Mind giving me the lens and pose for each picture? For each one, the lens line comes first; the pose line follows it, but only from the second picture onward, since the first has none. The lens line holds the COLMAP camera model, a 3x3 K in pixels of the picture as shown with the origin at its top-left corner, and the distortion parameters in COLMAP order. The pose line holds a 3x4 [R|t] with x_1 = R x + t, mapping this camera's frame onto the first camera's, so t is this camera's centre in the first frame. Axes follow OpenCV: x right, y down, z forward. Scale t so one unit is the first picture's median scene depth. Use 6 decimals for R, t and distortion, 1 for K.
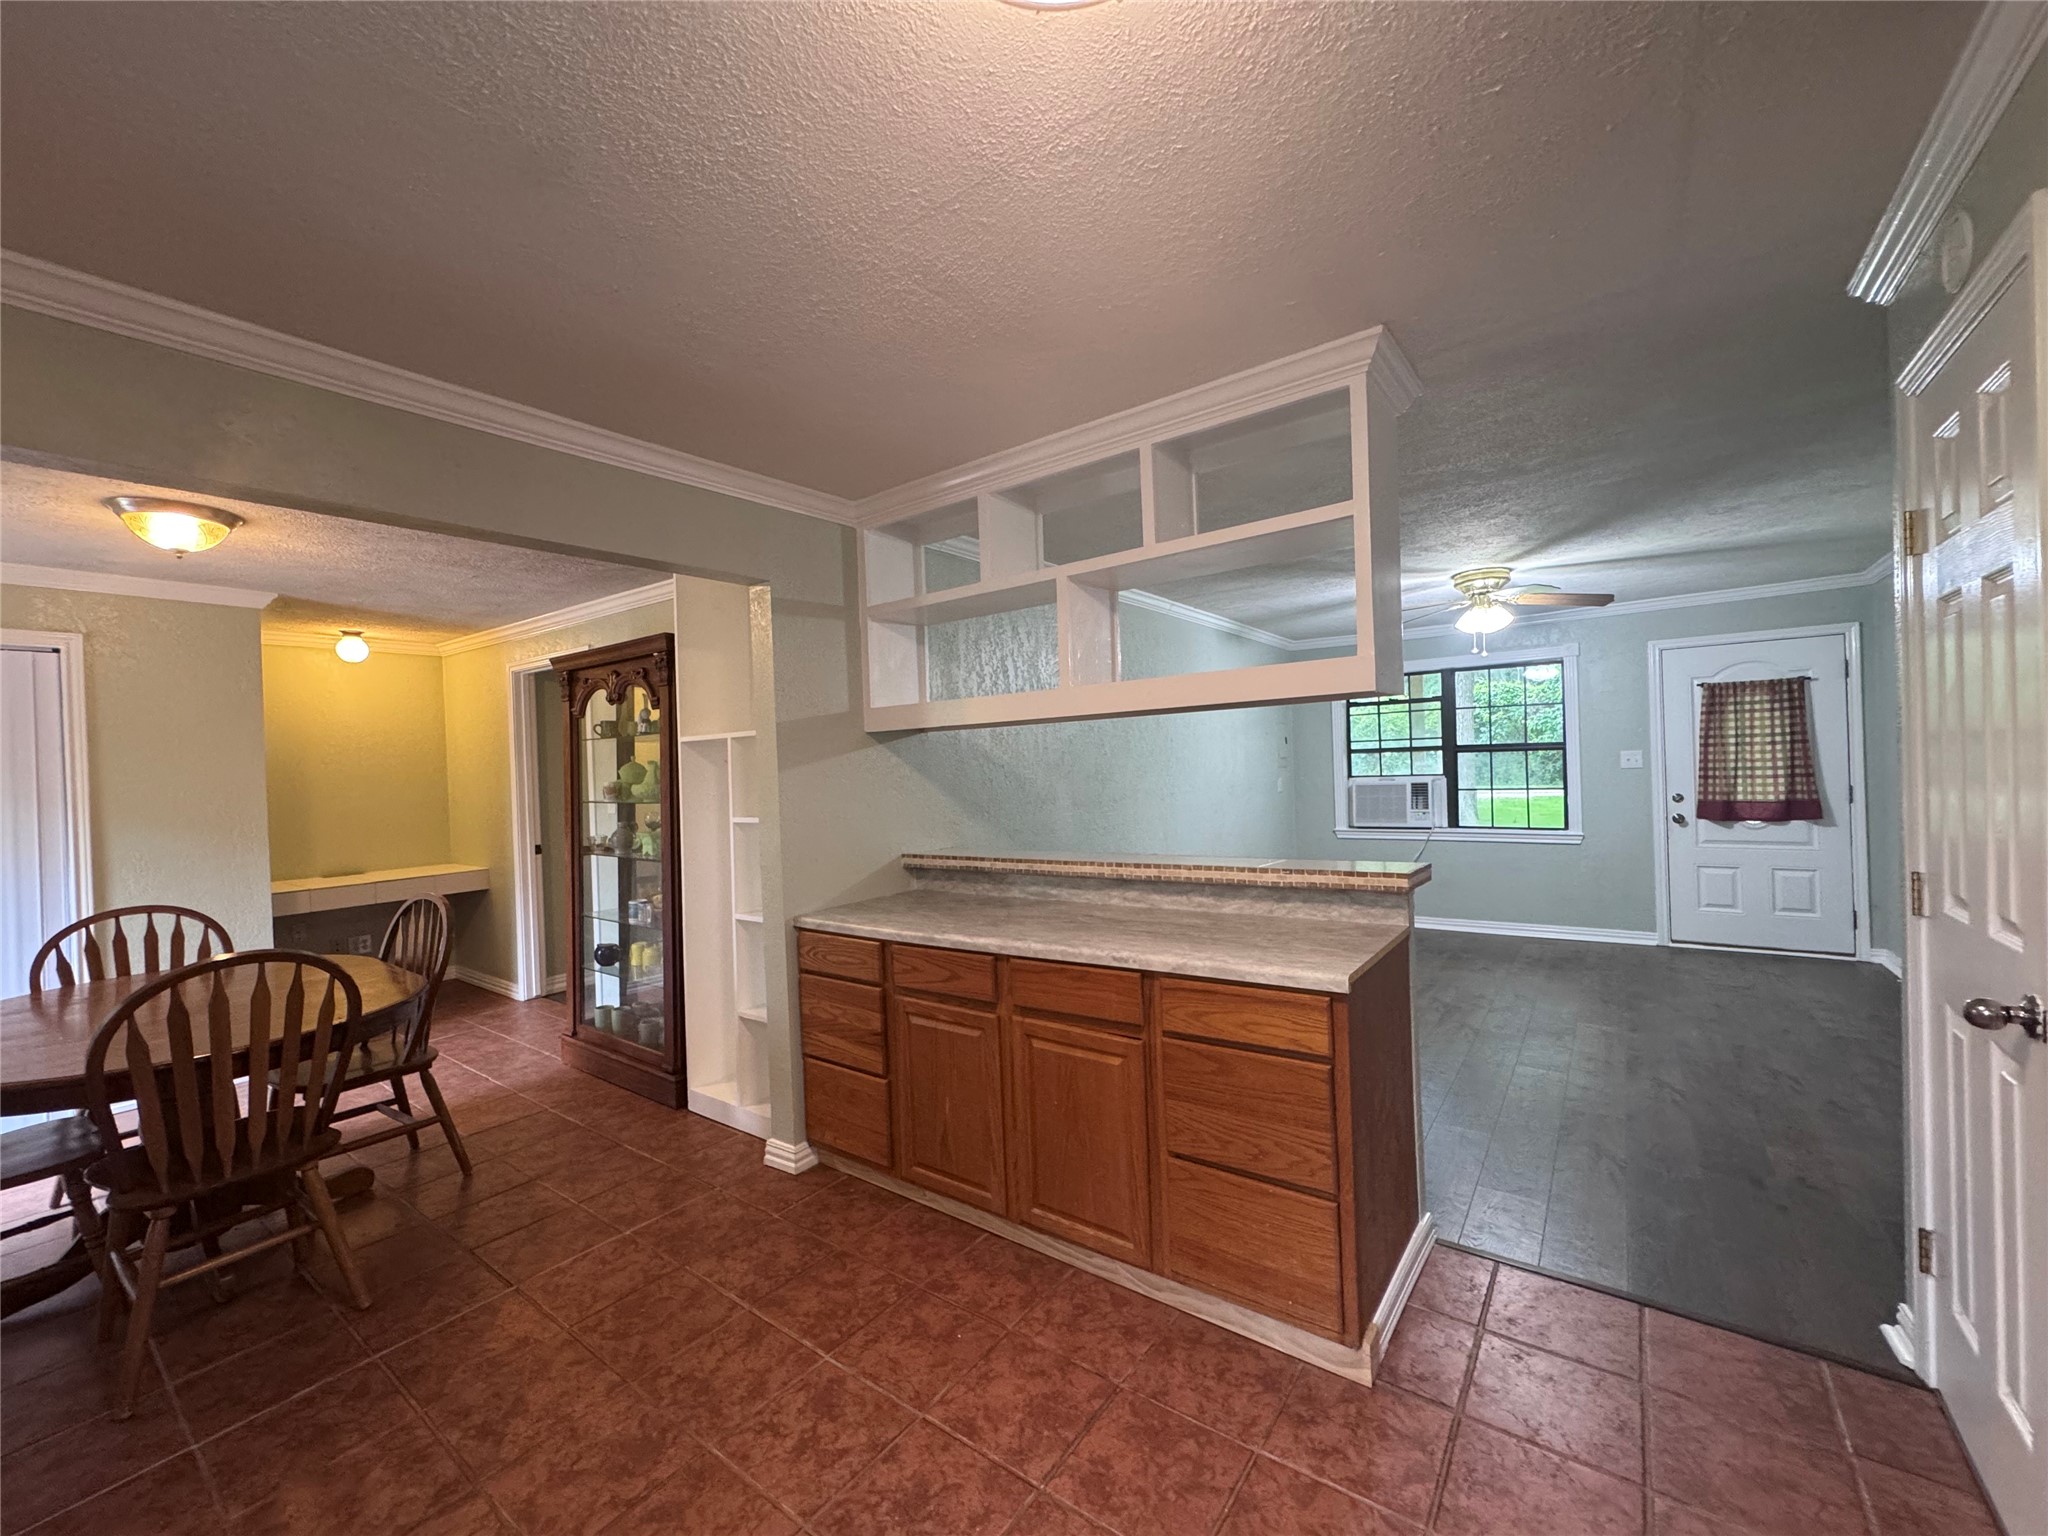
lens RADIAL K [[812.9, 0, 1020.7], [0, 812.9, 769.3], [0, 0, 1]] dist [0.000206, 0.000409]
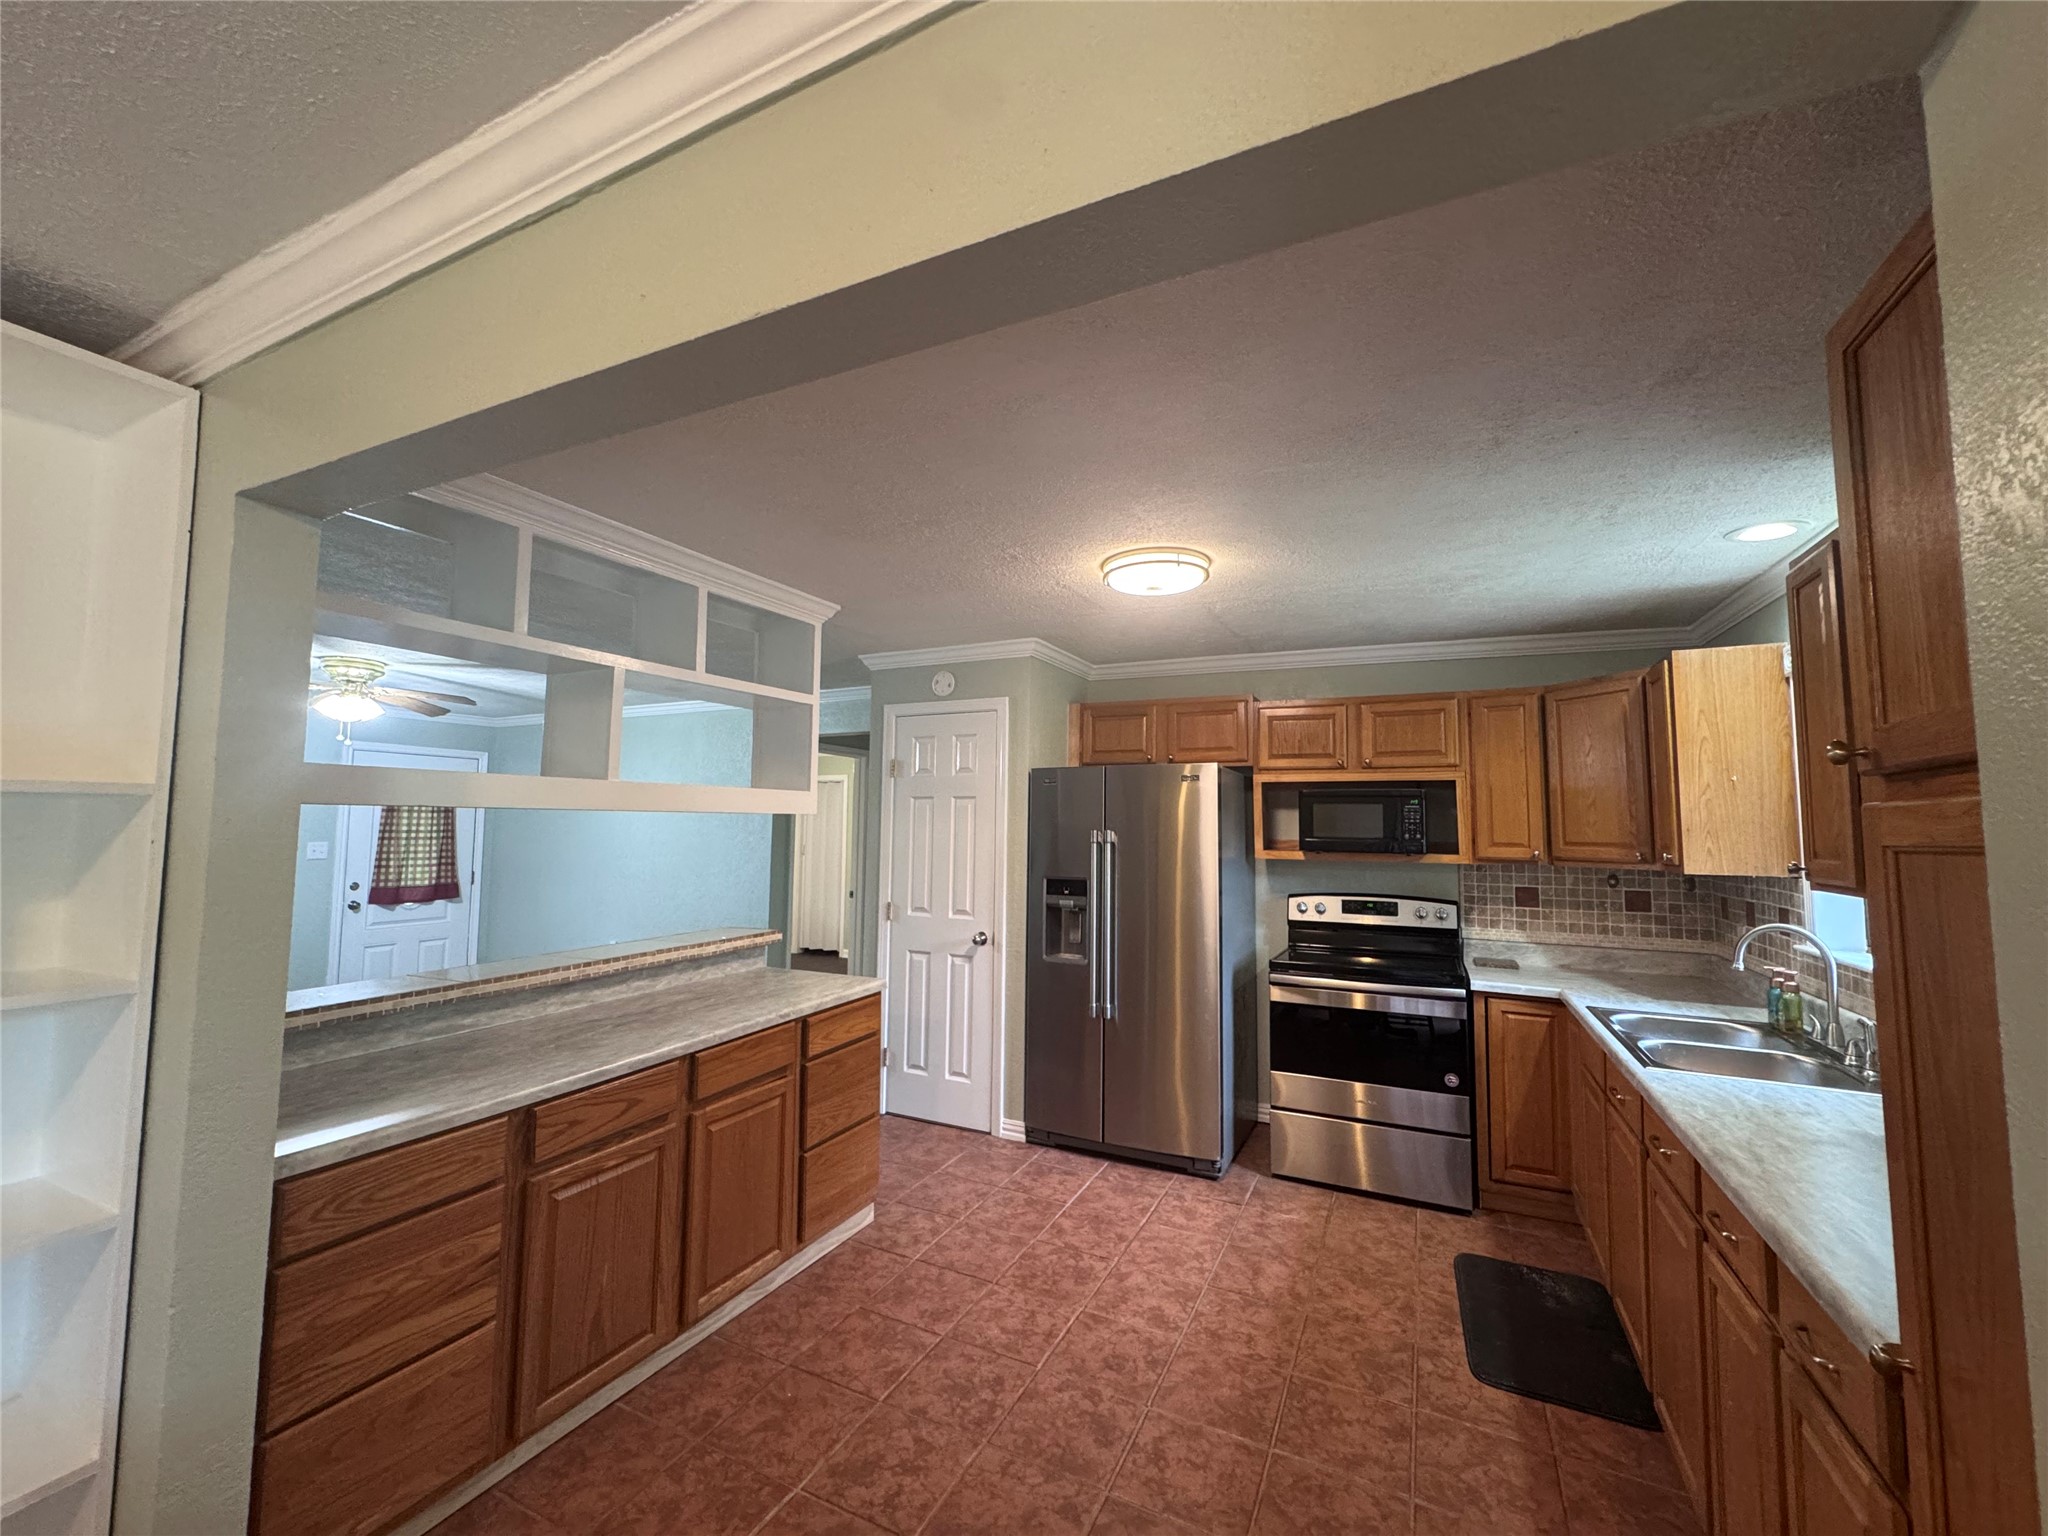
lens RADIAL K [[813.6, 0, 1024.0], [0, 813.6, 768.0], [0, 0, 1]] dist [-0.003810, 0.000654]
pose [[-0.181581, 0.104494, 0.977808, -0.695969], [0.002257, 0.994380, -0.105845, -0.008376], [-0.983373, -0.017013, -0.180797, 0.494170]]
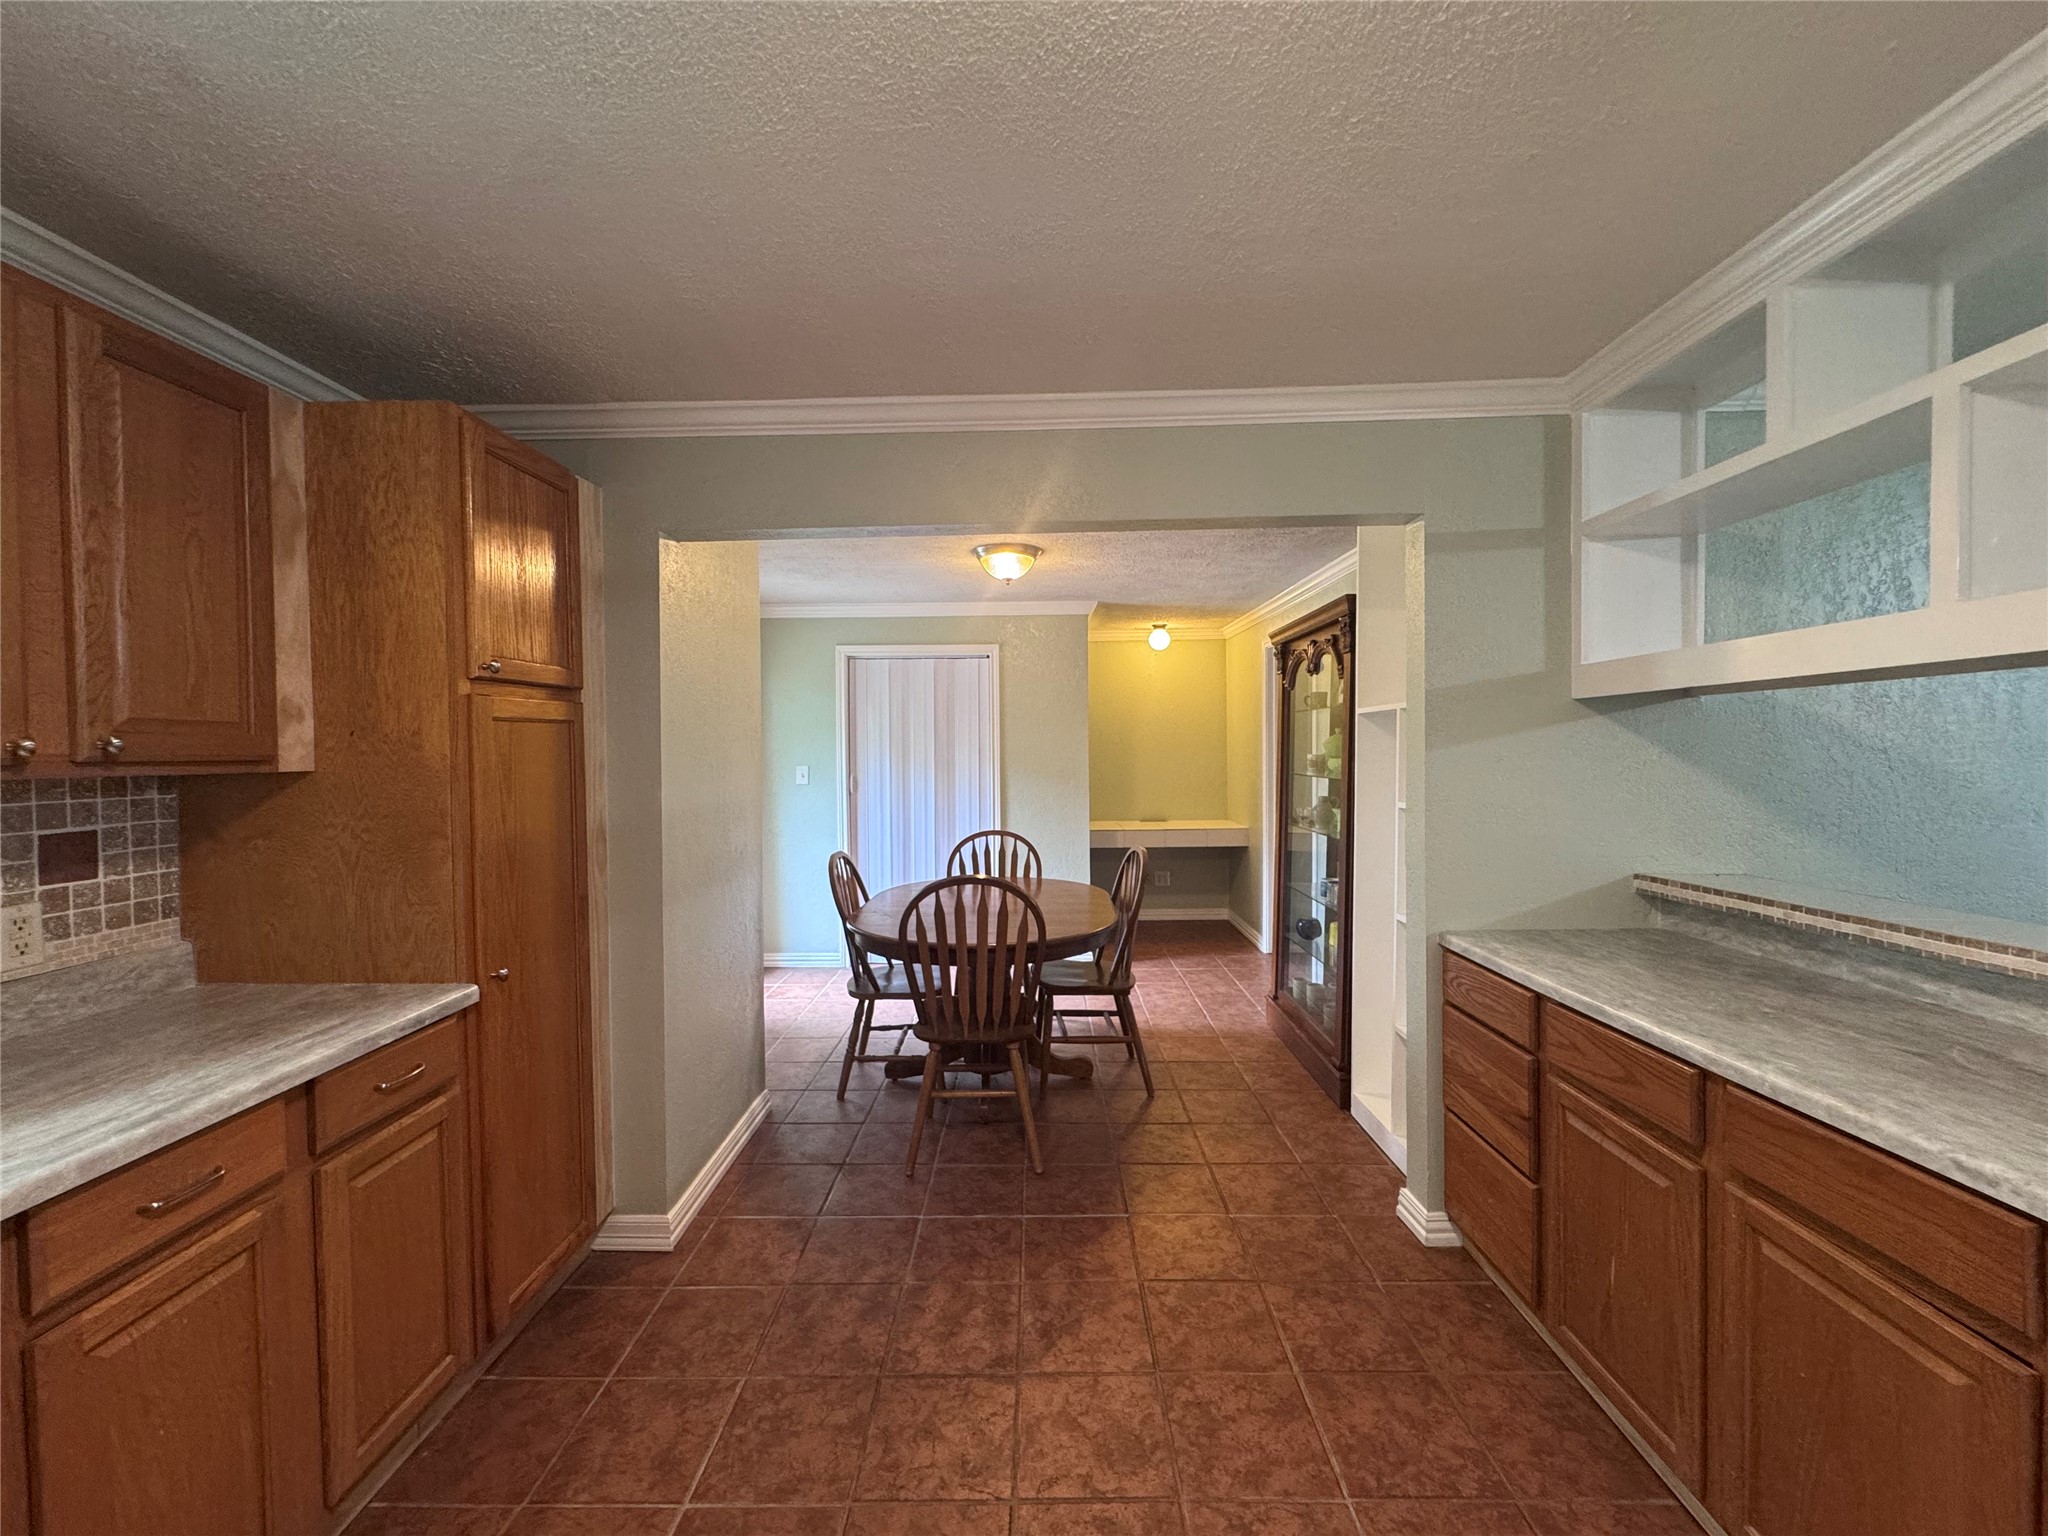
lens RADIAL K [[813.6, 0, 1024.0], [0, 813.6, 768.0], [0, 0, 1]] dist [-0.003810, 0.000654]
pose [[0.584205, 0.046537, -0.810271, 0.096452], [-0.016688, 0.998832, 0.045334, -0.007574], [0.811435, -0.012963, 0.584300, 0.158971]]
